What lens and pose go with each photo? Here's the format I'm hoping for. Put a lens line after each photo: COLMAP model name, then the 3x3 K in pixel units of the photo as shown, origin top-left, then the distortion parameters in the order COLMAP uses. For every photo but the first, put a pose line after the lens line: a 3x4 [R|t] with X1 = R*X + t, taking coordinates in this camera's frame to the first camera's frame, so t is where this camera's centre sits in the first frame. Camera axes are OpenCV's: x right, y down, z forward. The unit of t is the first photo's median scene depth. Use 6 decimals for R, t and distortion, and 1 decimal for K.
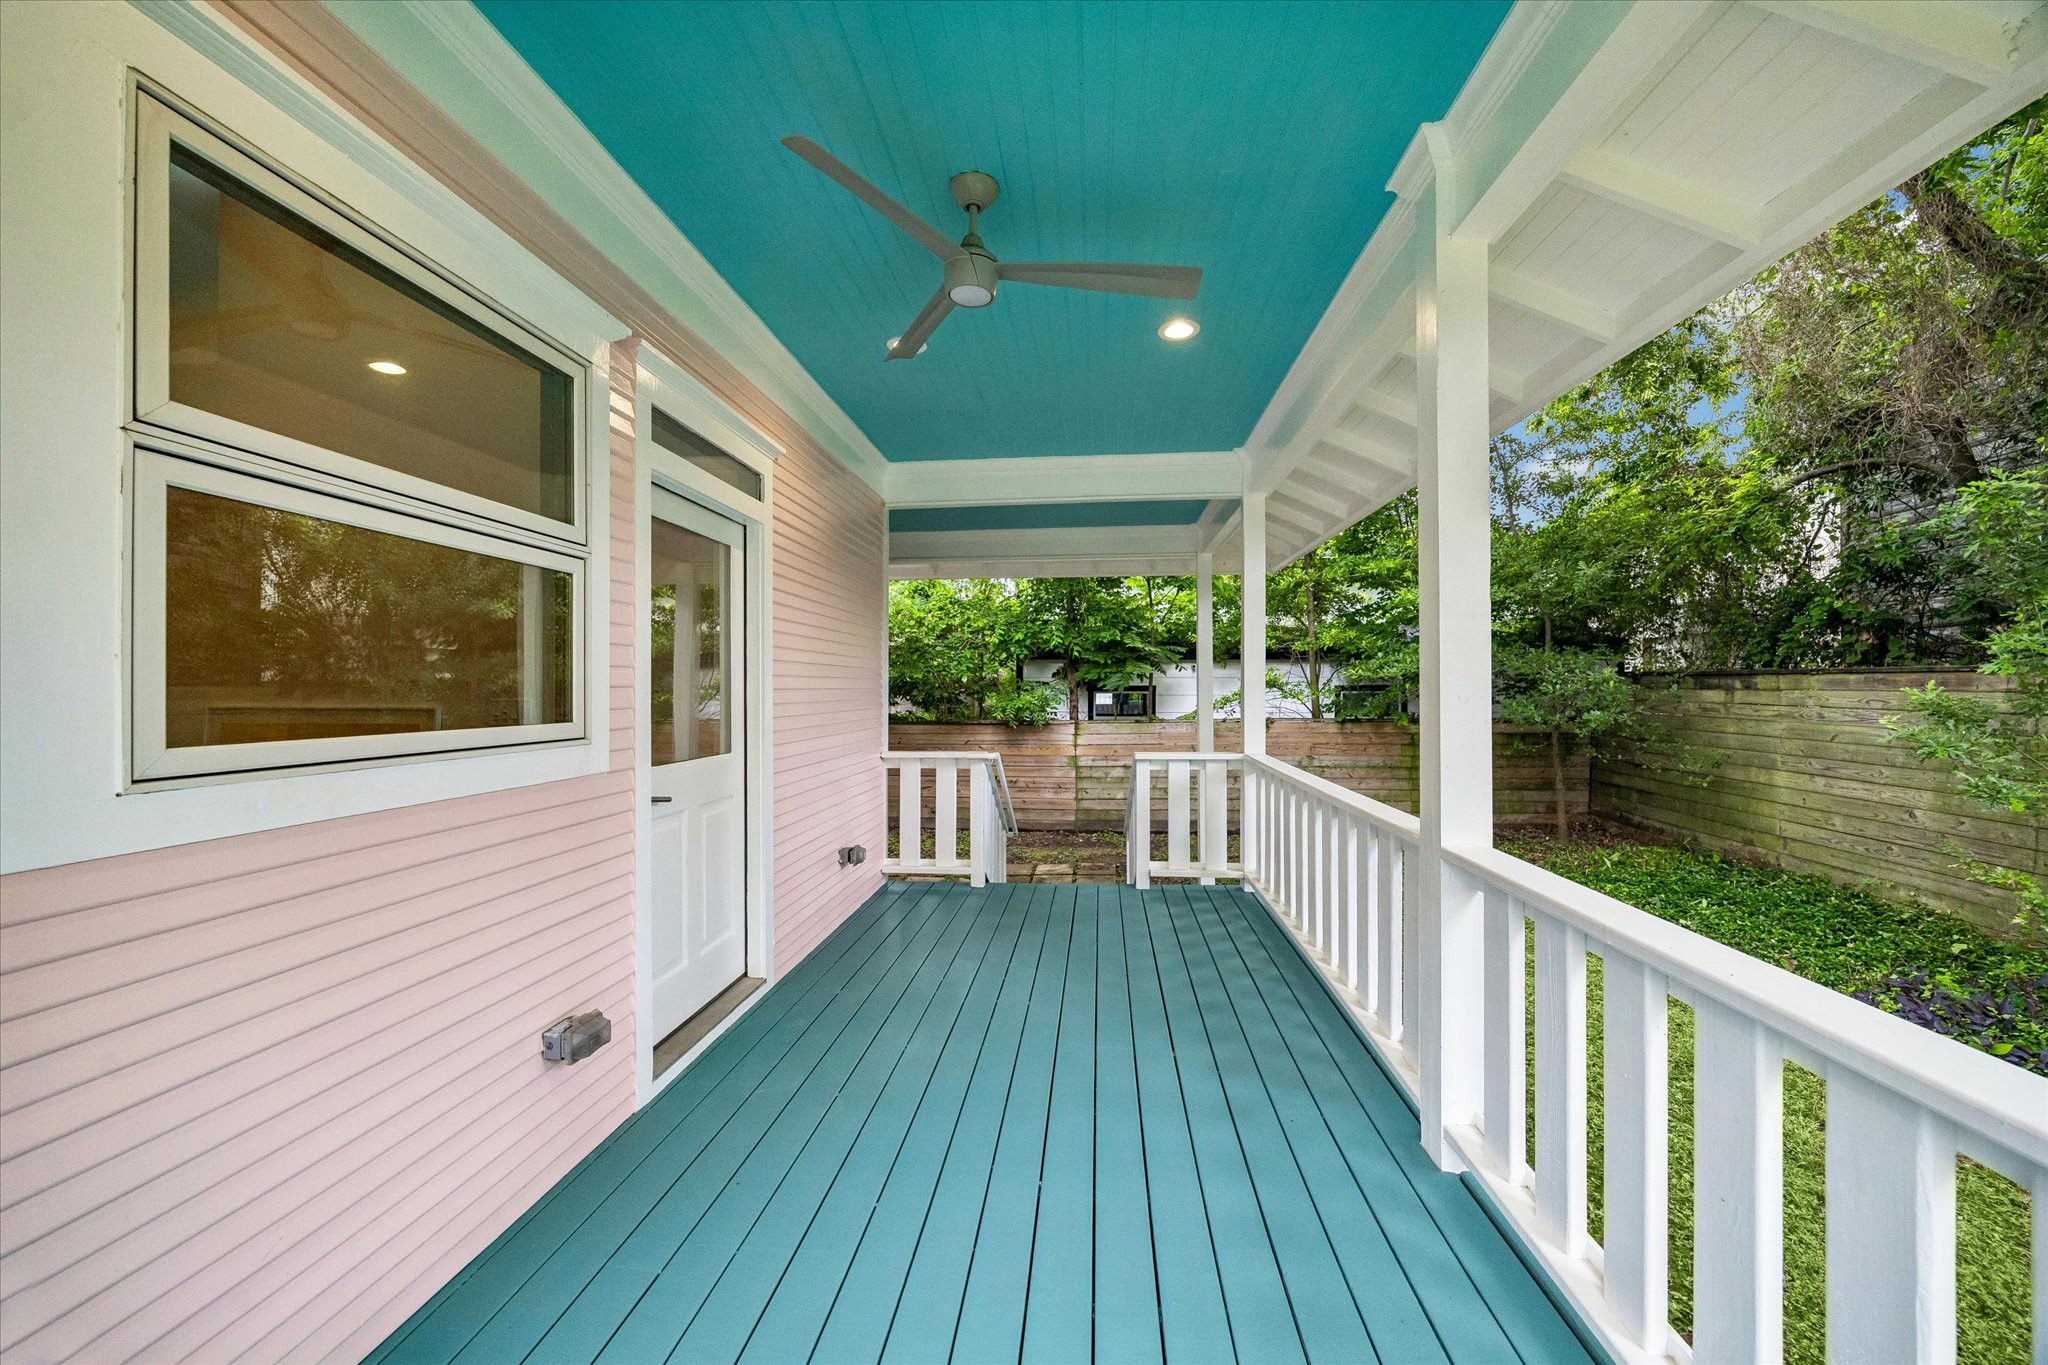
lens RADIAL K [[803.6, 0, 1046.7], [0, 803.6, 691.4], [0, 0, 1]] dist [-0.002170, -0.000291]
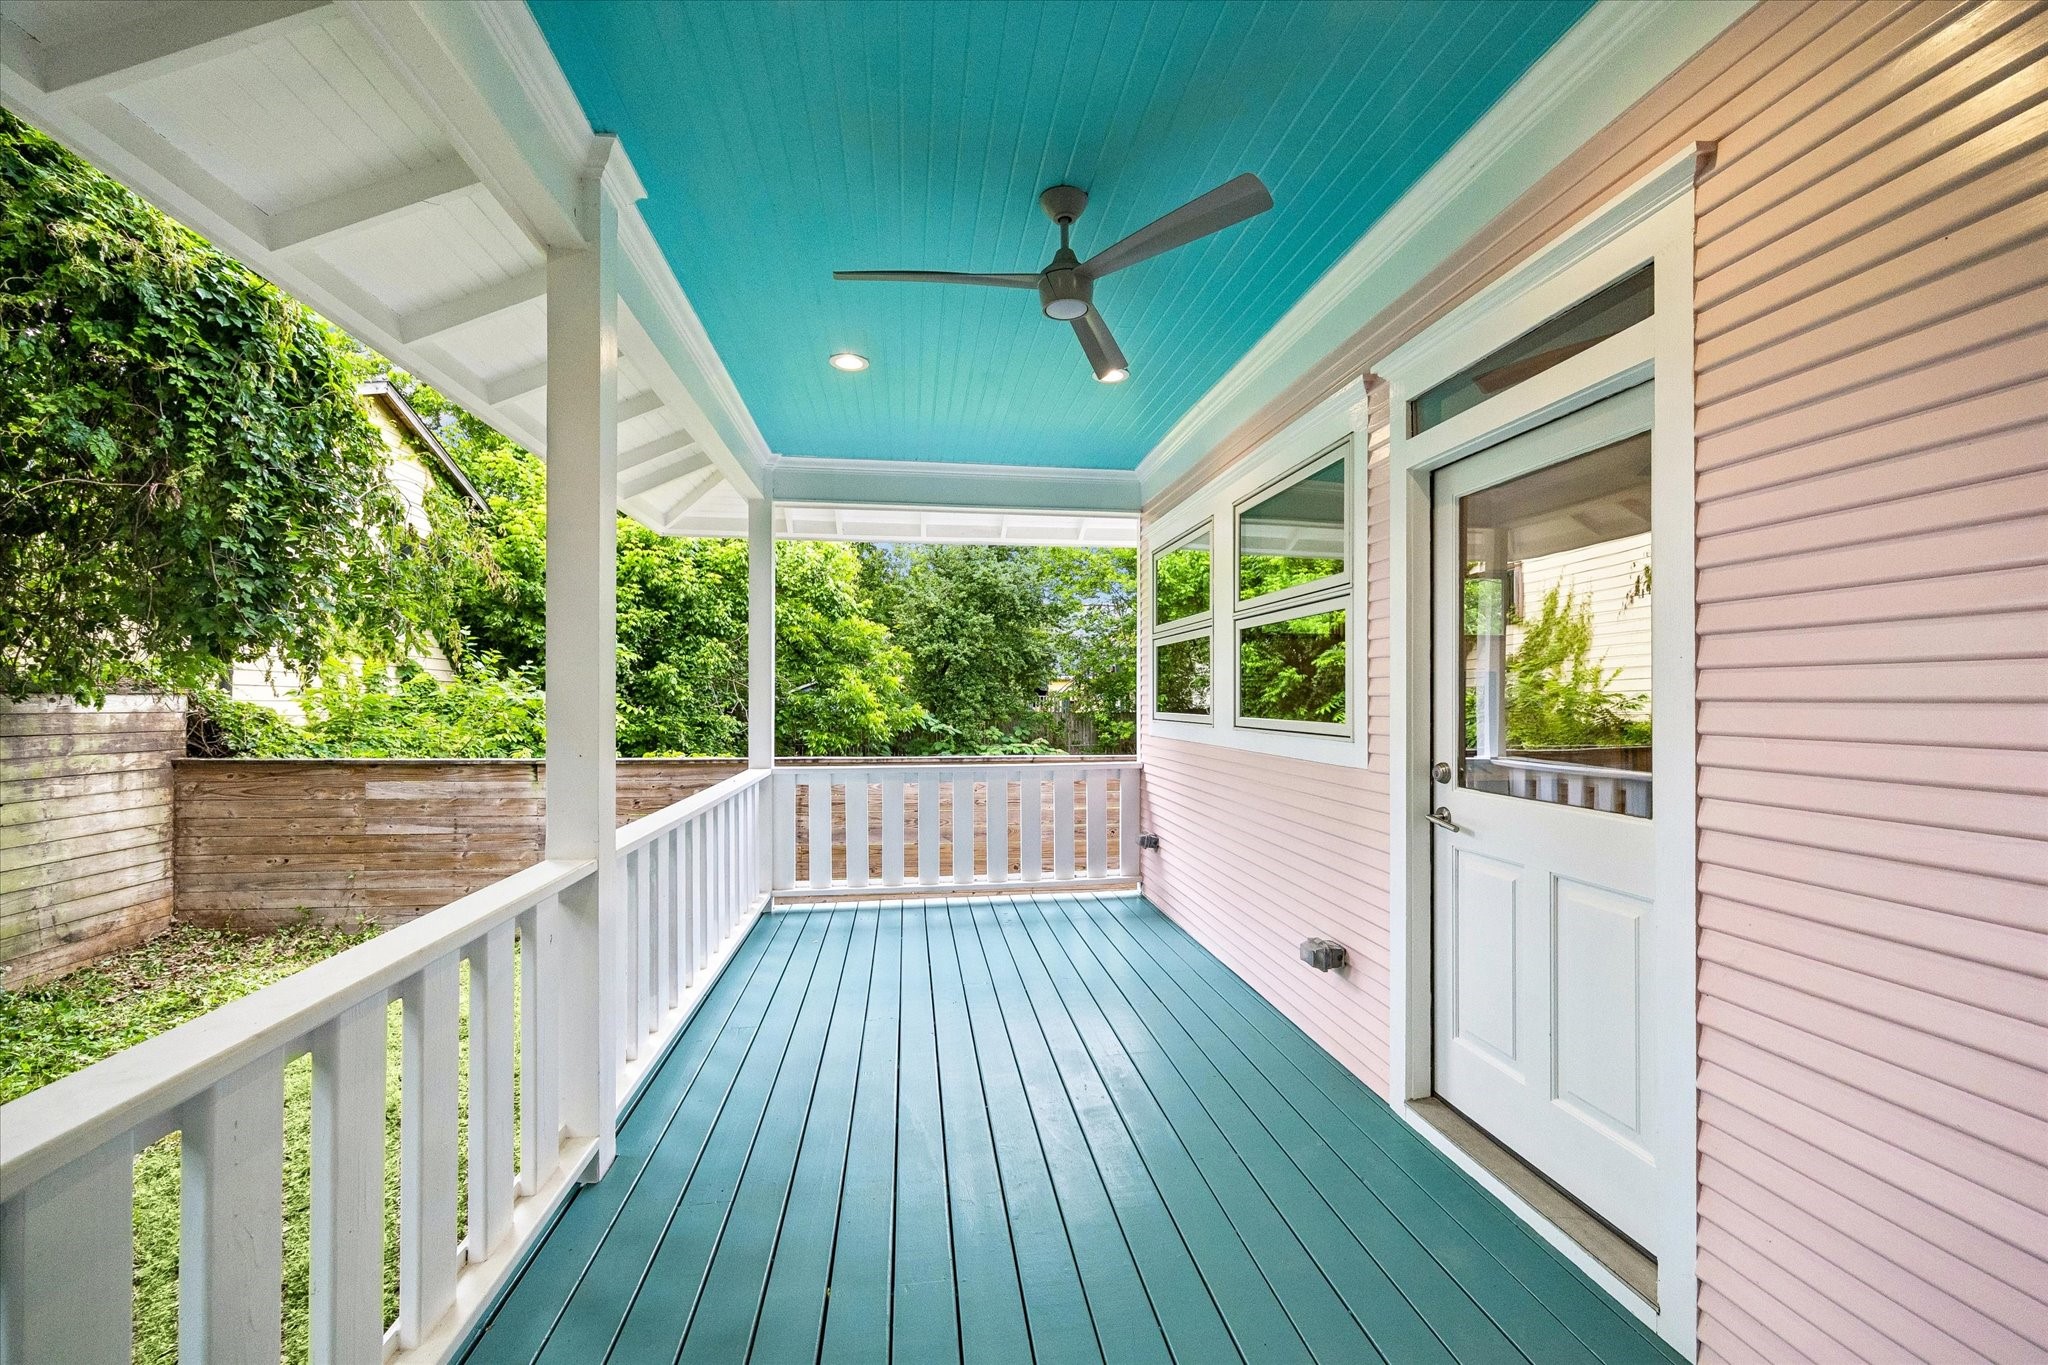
lens RADIAL K [[803.6, 0, 1046.7], [0, 803.6, 691.4], [0, 0, 1]] dist [-0.002170, -0.000291]
pose [[-0.972144, 0.004834, -0.234336, 0.170063], [0.005477, 0.999983, -0.002092, -0.013551], [0.234322, -0.003317, -0.972153, 2.031167]]
